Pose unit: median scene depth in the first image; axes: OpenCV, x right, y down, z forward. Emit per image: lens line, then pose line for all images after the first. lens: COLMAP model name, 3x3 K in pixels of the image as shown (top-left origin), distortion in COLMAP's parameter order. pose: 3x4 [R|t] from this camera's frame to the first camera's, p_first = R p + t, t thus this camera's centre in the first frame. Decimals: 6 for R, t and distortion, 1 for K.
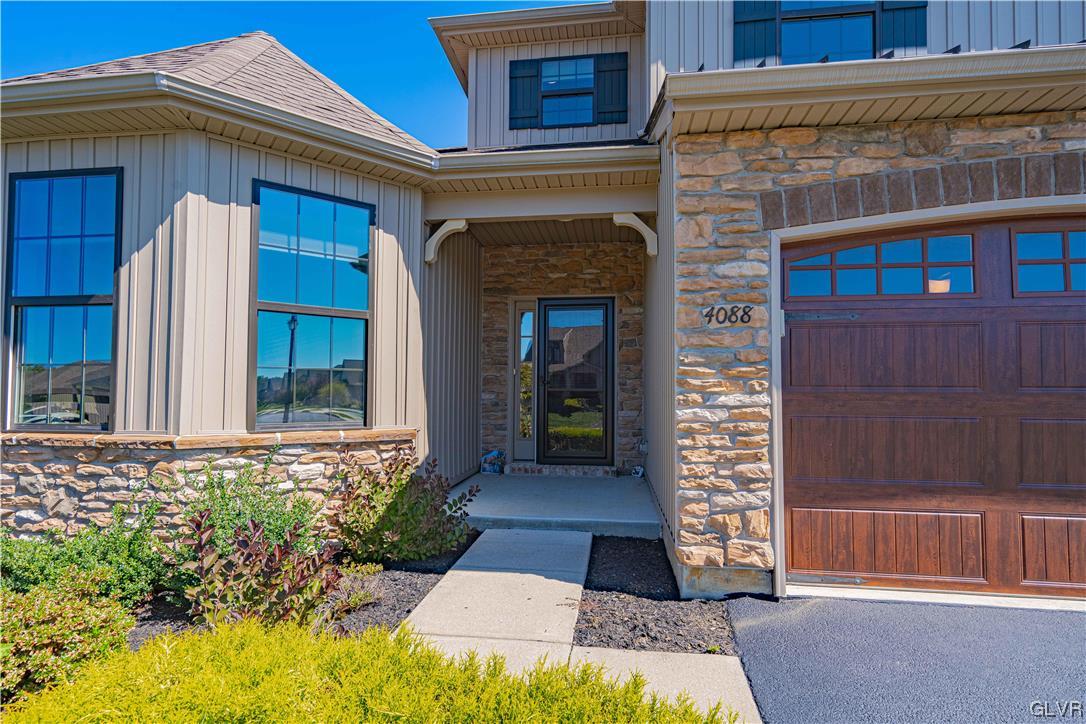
lens RADIAL K [[495.7, 0, 545.2], [0, 495.7, 361.8], [0, 0, 1]] dist [-0.001131, -0.000046]
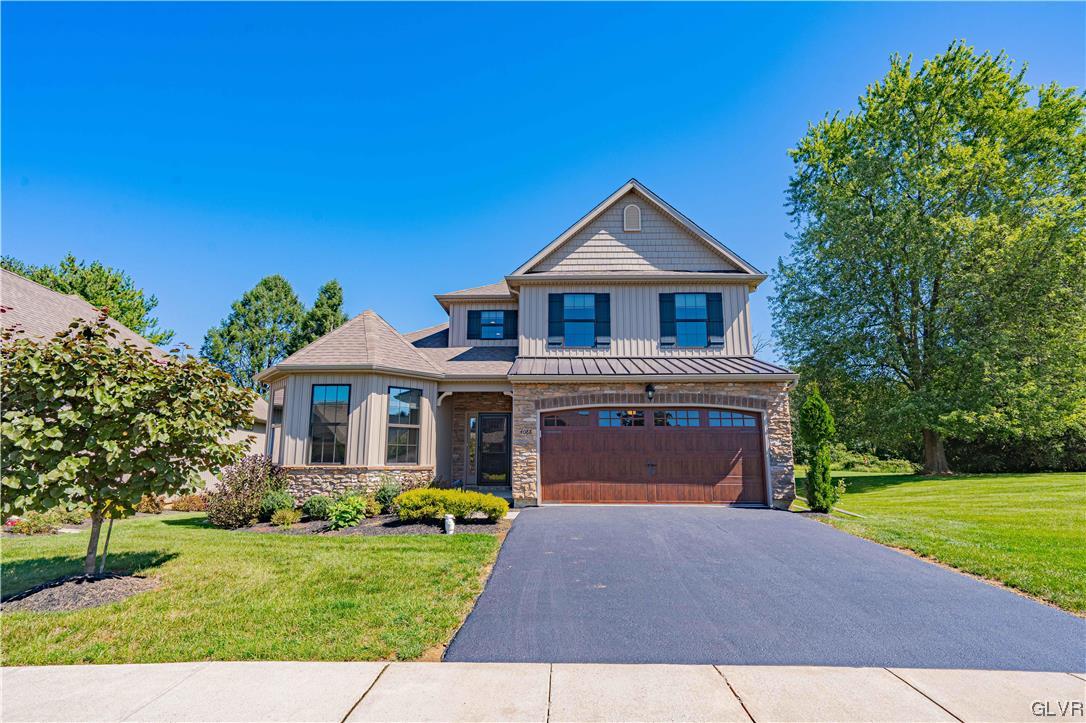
lens RADIAL K [[543.3, 0, 538.8], [0, 543.3, 366.0], [0, 0, 1]] dist [-0.000849, -0.000012]
pose [[0.996411, 0.013065, 0.083631, 0.092479], [-0.003646, 0.993724, -0.111801, -0.111019], [-0.084567, 0.111095, 0.990205, -2.739764]]
